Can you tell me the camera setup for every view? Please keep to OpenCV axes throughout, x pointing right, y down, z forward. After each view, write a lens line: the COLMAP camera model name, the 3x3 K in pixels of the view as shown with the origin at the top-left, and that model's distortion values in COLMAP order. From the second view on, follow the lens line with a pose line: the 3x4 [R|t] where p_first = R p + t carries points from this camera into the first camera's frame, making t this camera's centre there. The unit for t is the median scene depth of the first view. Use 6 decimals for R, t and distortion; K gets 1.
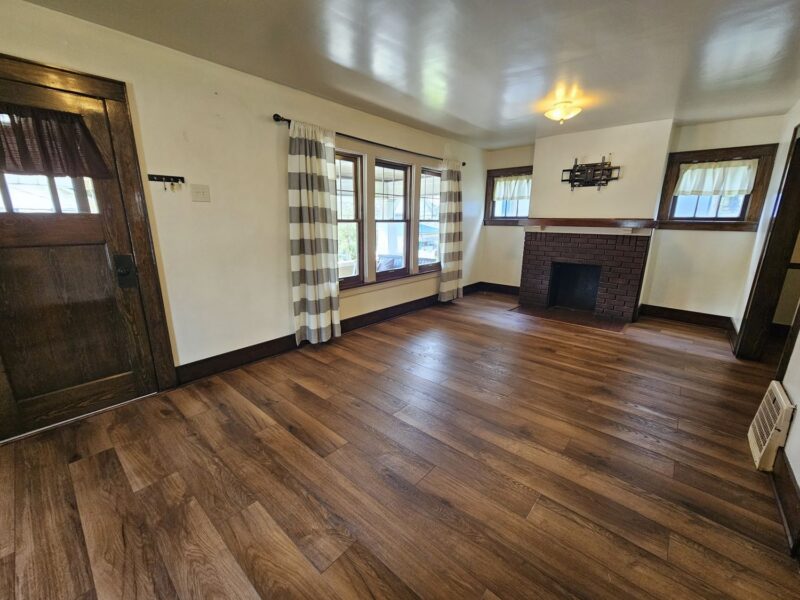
lens RADIAL K [[328.6, 0, 403.8], [0, 328.6, 302.7], [0, 0, 1]] dist [-0.001634, 0.000752]
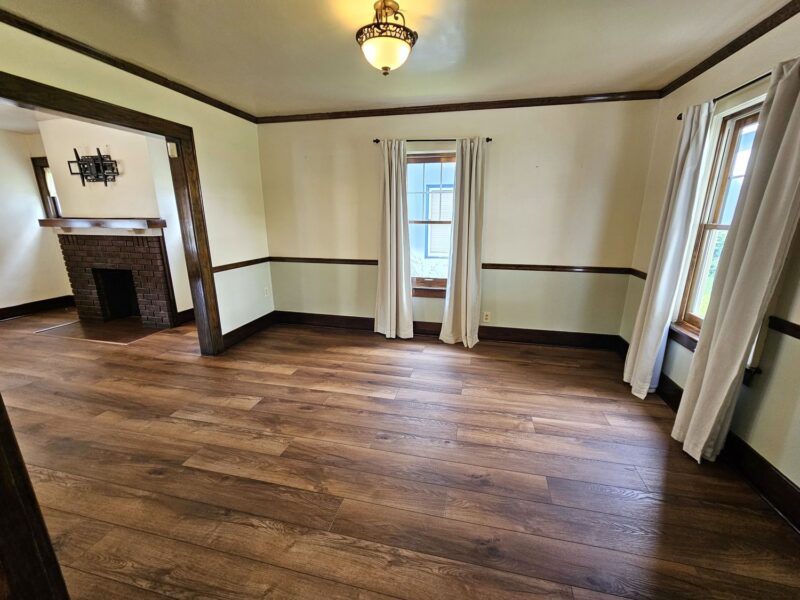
lens RADIAL K [[324.1, 0, 393.3], [0, 324.1, 303.8], [0, 0, 1]] dist [-0.001061, 0.000127]
pose [[0.882623, -0.123307, 0.453621, 1.055370], [0.120049, 0.992111, 0.036101, 0.045743], [-0.454494, 0.022593, 0.890463, -0.164454]]
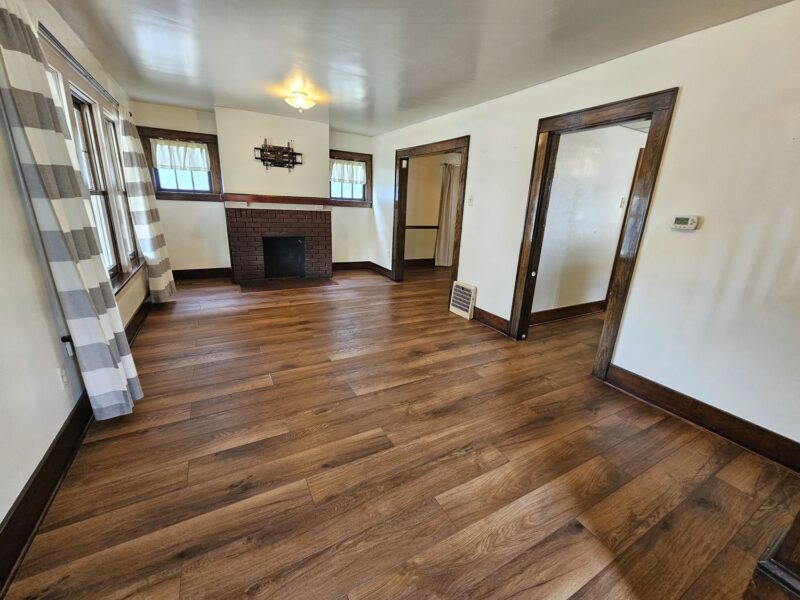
lens RADIAL K [[328.6, 0, 403.8], [0, 328.6, 302.7], [0, 0, 1]] dist [-0.001634, 0.000752]
pose [[0.338604, -0.266420, 0.902423, -0.551469], [0.192295, 0.958429, 0.210801, -0.082041], [-0.921070, 0.102153, 0.375759, 0.298446]]
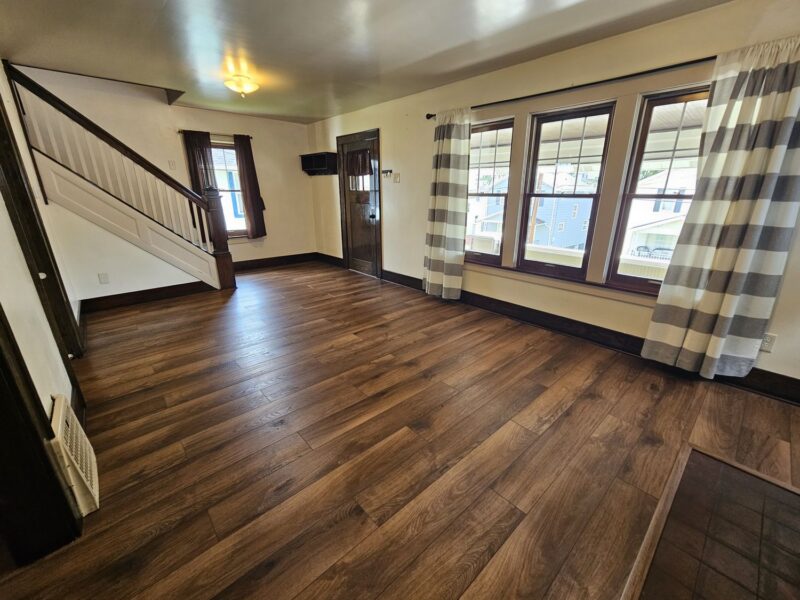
lens RADIAL K [[328.6, 0, 403.8], [0, 328.6, 302.7], [0, 0, 1]] dist [-0.001634, 0.000752]
pose [[-0.119479, 0.305686, -0.944606, 0.911046], [-0.254427, 0.910224, 0.326741, -0.223772], [0.959683, 0.279372, -0.030977, 0.924462]]
